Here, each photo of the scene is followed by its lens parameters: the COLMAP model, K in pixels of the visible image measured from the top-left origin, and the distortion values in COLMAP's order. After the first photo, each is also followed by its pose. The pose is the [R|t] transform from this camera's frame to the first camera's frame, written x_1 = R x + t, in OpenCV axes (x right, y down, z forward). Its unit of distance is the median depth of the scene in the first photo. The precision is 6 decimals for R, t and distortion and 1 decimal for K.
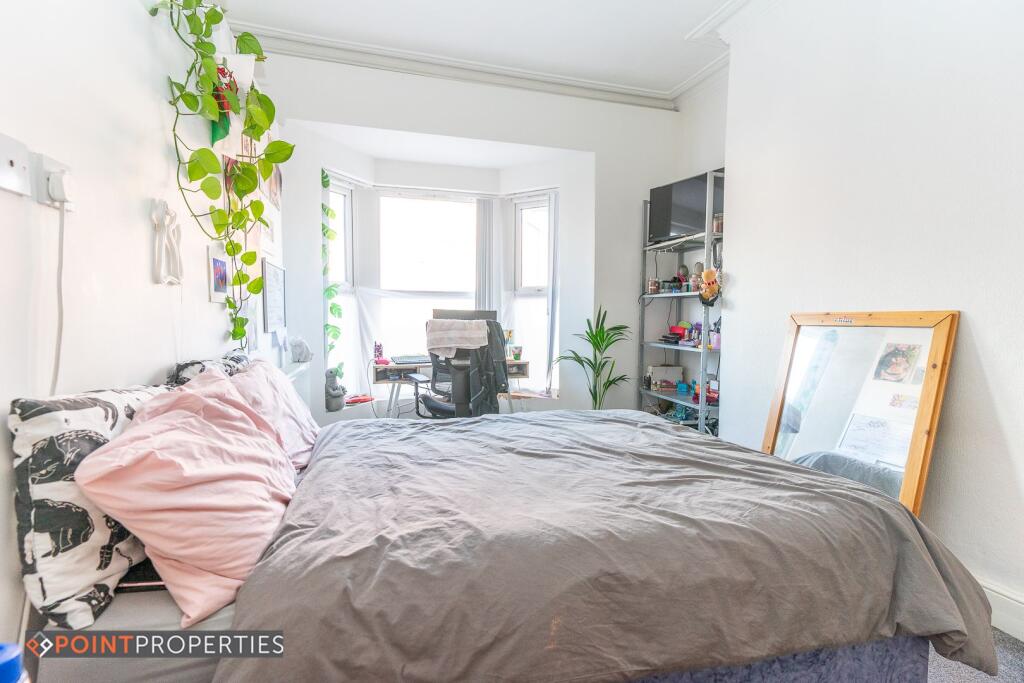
lens RADIAL K [[494.9, 0, 512.0], [0, 494.9, 341.5], [0, 0, 1]] dist [0.000310, -0.000034]
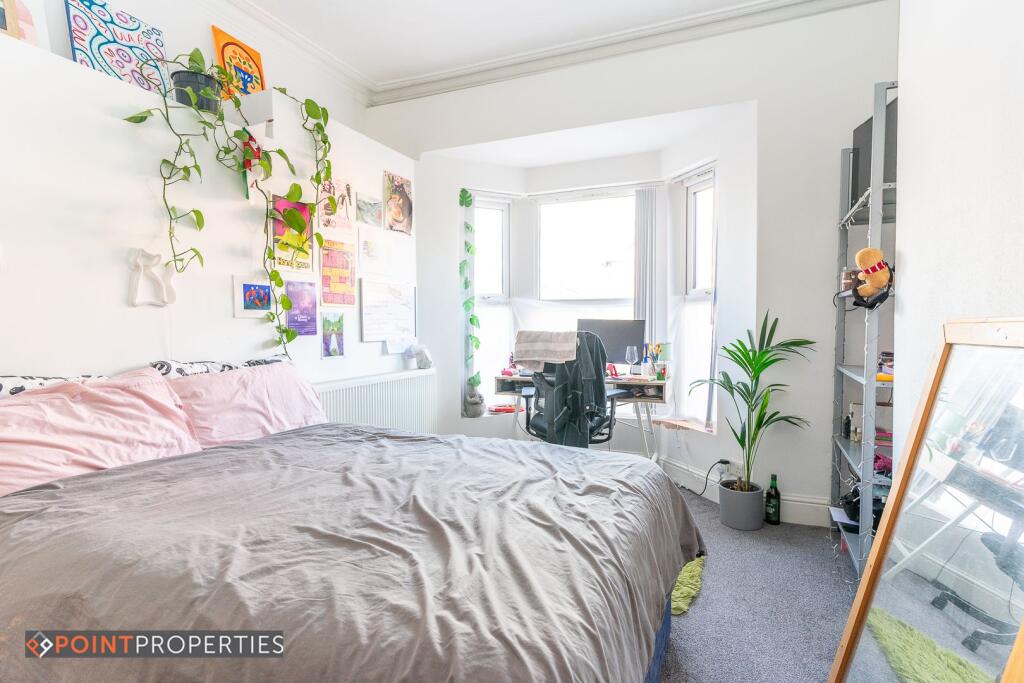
lens RADIAL K [[517.7, 0, 512.0], [0, 517.7, 341.5], [0, 0, 1]] dist [0.000779, 0.000180]
pose [[0.762496, 0.015886, -0.646798, 0.410435], [-0.028310, 0.999560, -0.008824, -0.012550], [0.646374, 0.025039, 0.762610, 0.210016]]
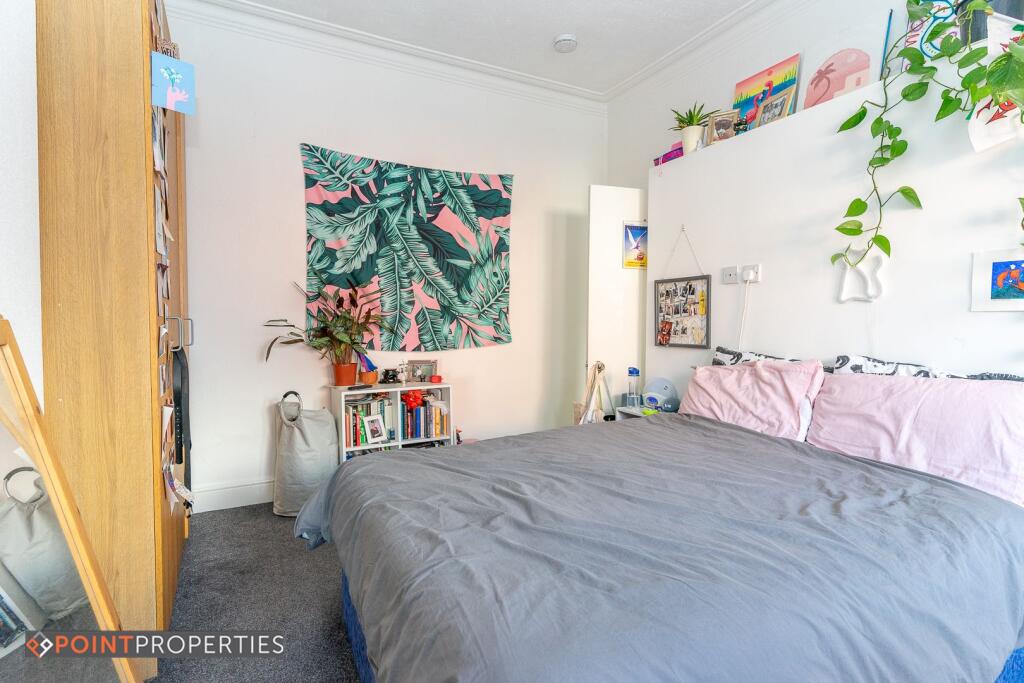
lens RADIAL K [[494.9, 0, 512.0], [0, 494.9, 341.5], [0, 0, 1]] dist [0.000310, -0.000034]
pose [[-0.986859, 0.000471, -0.161586, 0.210516], [-0.015565, 0.995069, 0.097960, -0.049339], [0.160835, 0.099187, -0.981985, 0.873017]]
